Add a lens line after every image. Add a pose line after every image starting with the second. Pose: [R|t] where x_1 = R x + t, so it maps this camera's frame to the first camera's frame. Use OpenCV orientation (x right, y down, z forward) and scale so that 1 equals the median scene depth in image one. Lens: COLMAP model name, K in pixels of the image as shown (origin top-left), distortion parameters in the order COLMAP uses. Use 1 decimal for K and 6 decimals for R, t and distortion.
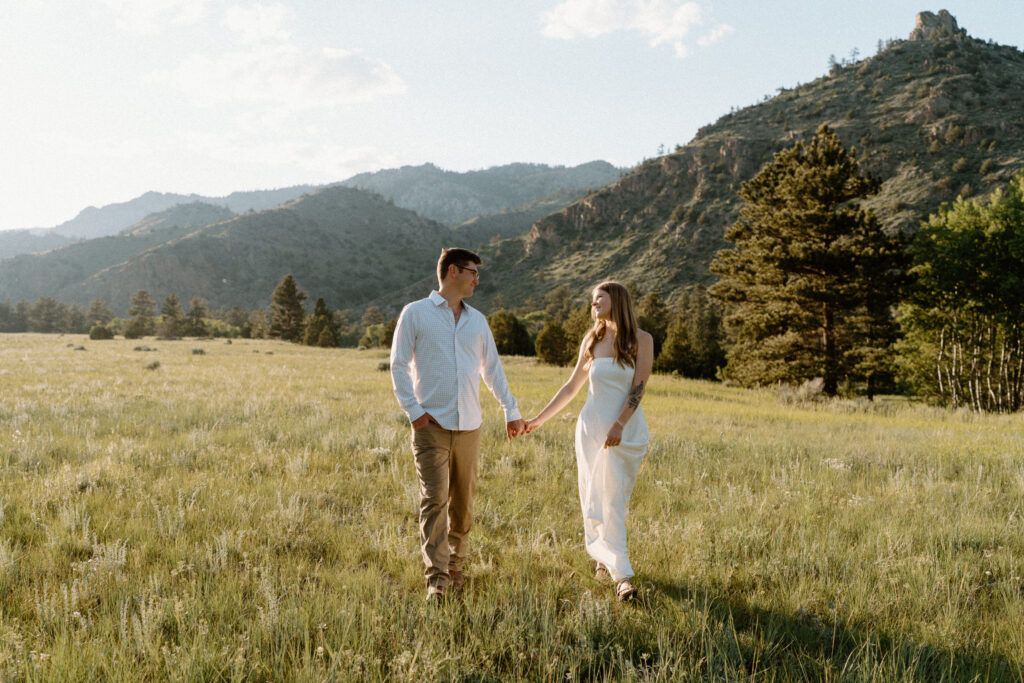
lens RADIAL K [[989.8, 0, 494.9], [0, 989.8, 343.7], [0, 0, 1]] dist [0.000664, 0.015051]
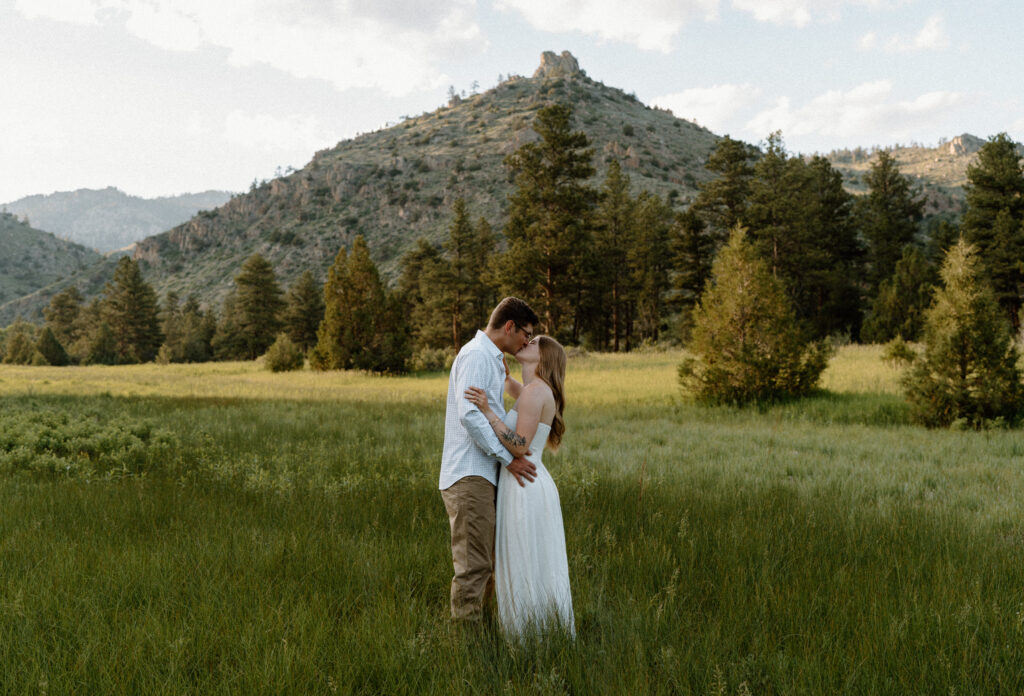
lens RADIAL K [[1029.9, 0, 508.5], [0, 1029.9, 352.0], [0, 0, 1]] dist [-0.012811, -0.011346]
pose [[0.972954, 0.000491, 0.231000, 0.175914], [0.007805, 0.999357, -0.035000, 0.020638], [-0.230869, 0.035857, 0.972324, -0.032389]]
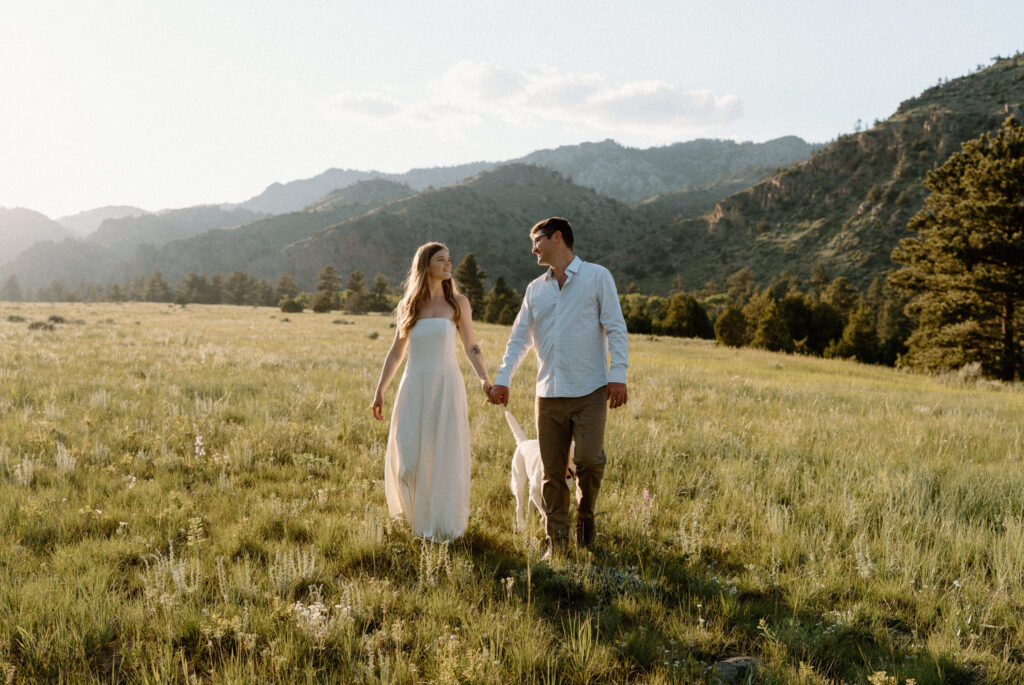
lens RADIAL K [[1020.2, 0, 506.9], [0, 1020.2, 346.3], [0, 0, 1]] dist [-0.003415, 0.020374]
pose [[0.986763, 0.029468, -0.159466, -0.000403], [-0.026152, 0.999397, 0.022855, 0.000353], [0.160044, -0.018382, 0.986939, -0.014108]]
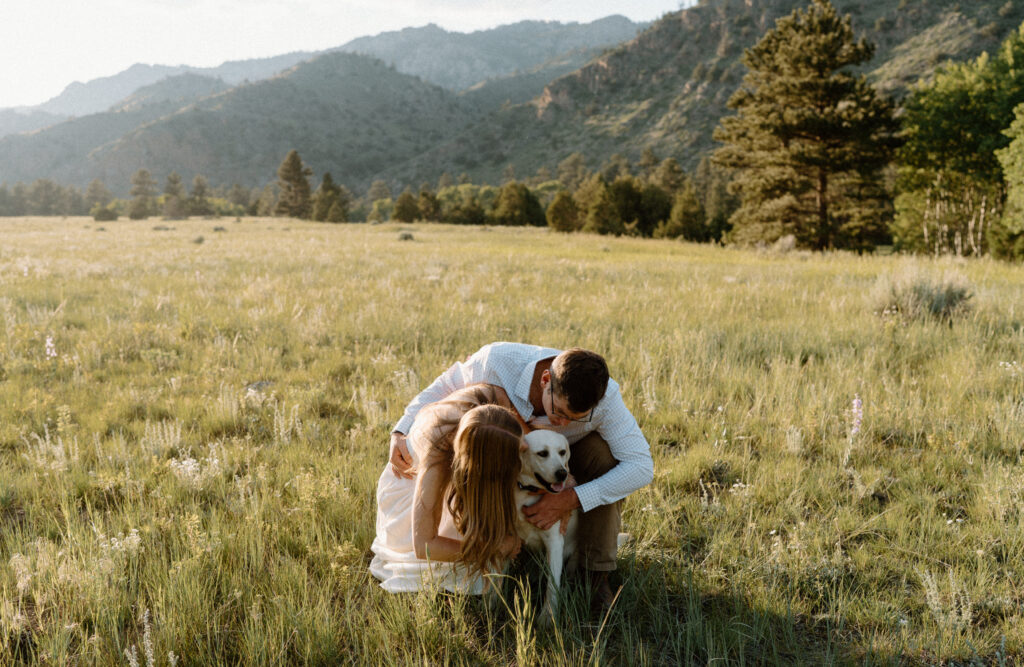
lens RADIAL K [[1046.6, 0, 470.6], [0, 1046.6, 331.4], [0, 0, 1]] dist [-0.003317, 0.020716]
pose [[0.999135, -0.019858, -0.036533, -0.000023], [0.023696, 0.993888, 0.107819, 0.000465], [0.034168, -0.108591, 0.993499, -0.016478]]
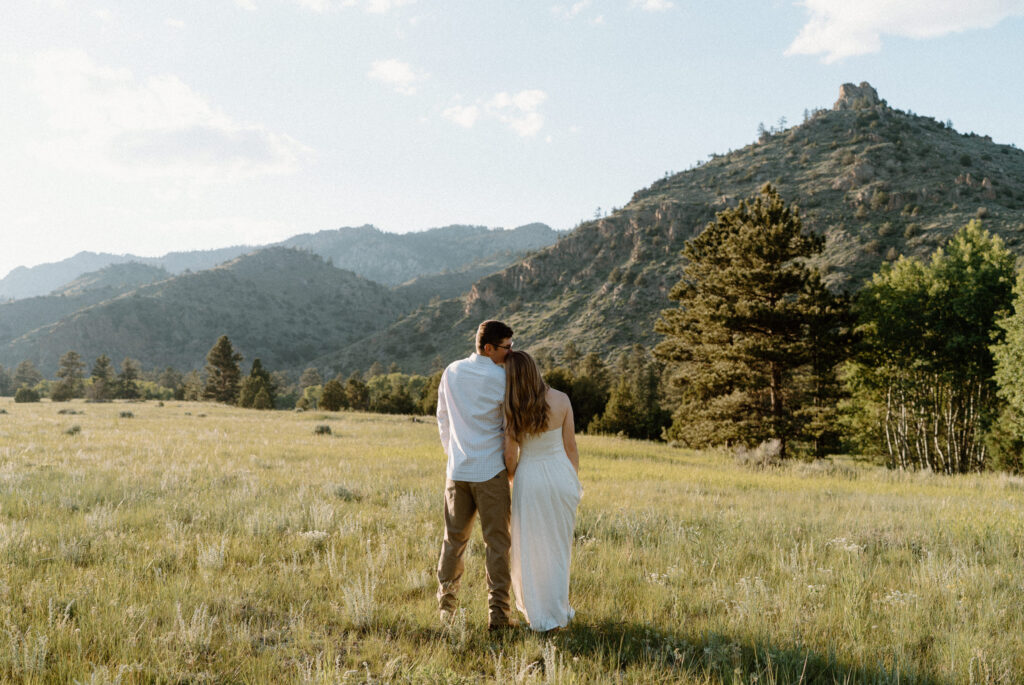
lens RADIAL K [[989.0, 0, 491.9], [0, 989.0, 341.6], [0, 0, 1]] dist [-0.001947, 0.014678]
pose [[0.998287, -0.001004, 0.058493, -0.000375], [0.004708, 0.997988, -0.063233, -0.000061], [-0.058311, 0.063400, 0.996283, 0.003772]]
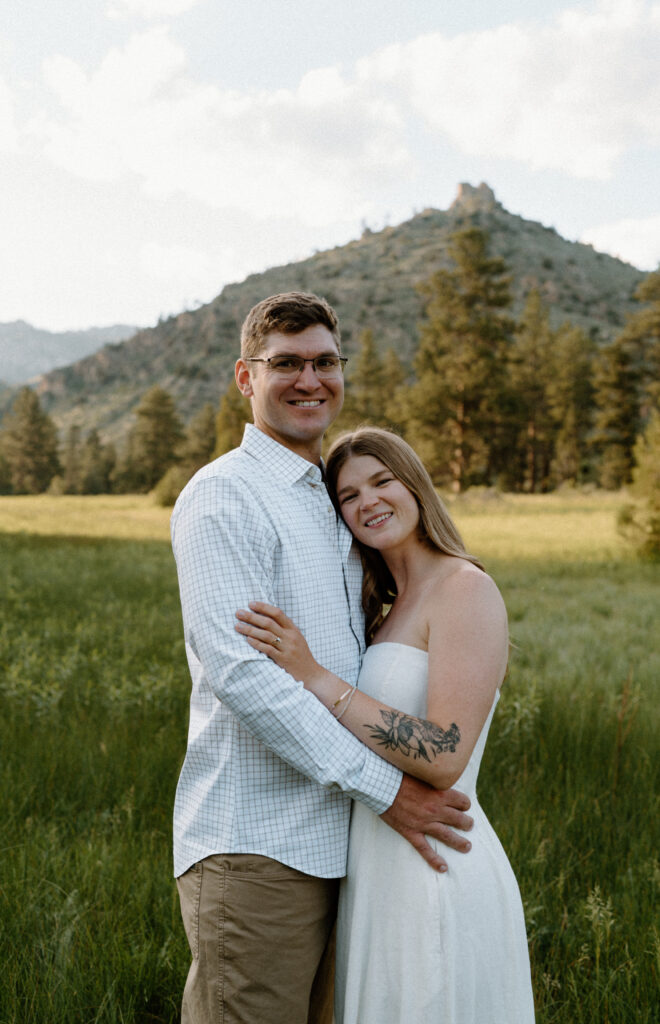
lens RADIAL K [[1048.5, 0, 330.5], [0, 1048.5, 480.4], [0, 0, 1]] dist [-0.002306, -0.001414]
pose [[0.988428, 0.023831, 0.149808, 0.180477], [-0.017129, 0.998801, -0.045868, 0.020155], [-0.150721, 0.042771, 0.987651, -0.015361]]
